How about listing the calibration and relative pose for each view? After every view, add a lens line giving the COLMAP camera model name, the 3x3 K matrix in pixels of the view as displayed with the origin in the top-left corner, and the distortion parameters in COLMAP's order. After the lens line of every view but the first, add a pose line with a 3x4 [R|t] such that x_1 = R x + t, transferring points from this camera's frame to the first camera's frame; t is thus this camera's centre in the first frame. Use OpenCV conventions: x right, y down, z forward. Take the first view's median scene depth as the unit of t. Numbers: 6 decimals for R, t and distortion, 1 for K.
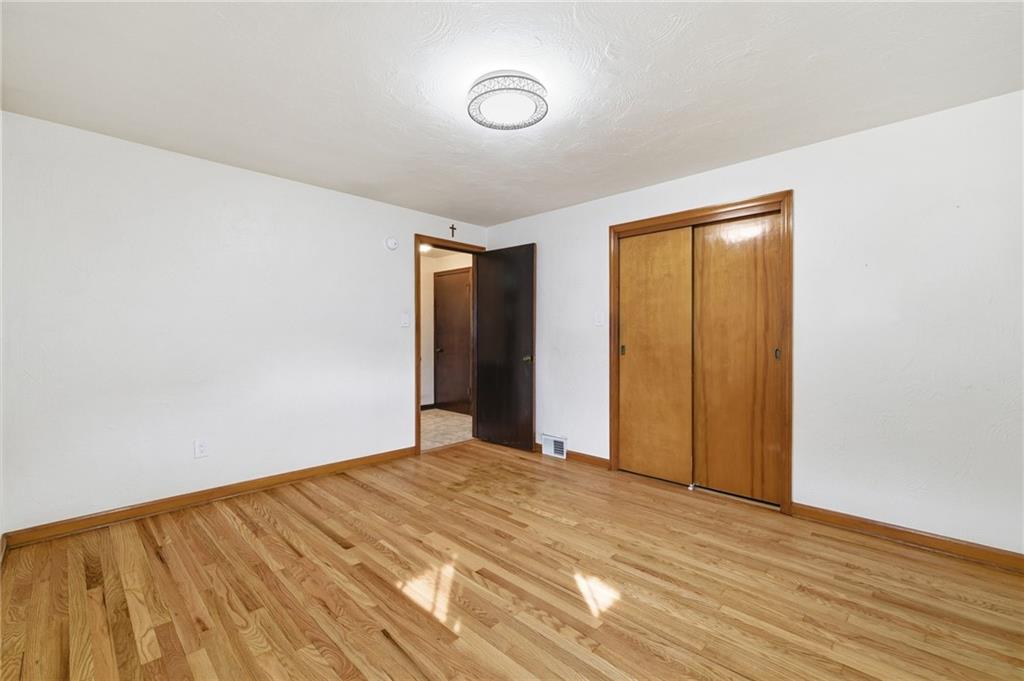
lens RADIAL K [[430.9, 0, 509.4], [0, 430.9, 337.4], [0, 0, 1]] dist [0.002735, 0.000441]
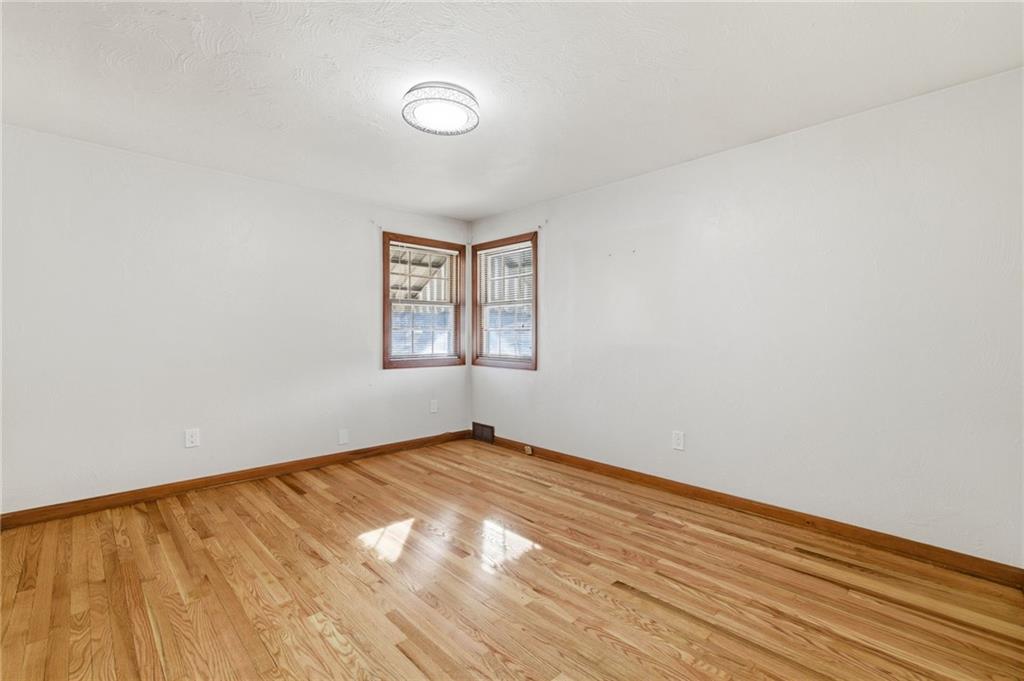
lens RADIAL K [[430.9, 0, 514.7], [0, 430.9, 337.2], [0, 0, 1]] dist [0.002735, 0.000441]
pose [[-0.999650, -0.004651, 0.026044, -0.209365], [-0.004293, 0.999896, 0.013794, -0.007104], [-0.026106, 0.013677, -0.999566, 2.024578]]
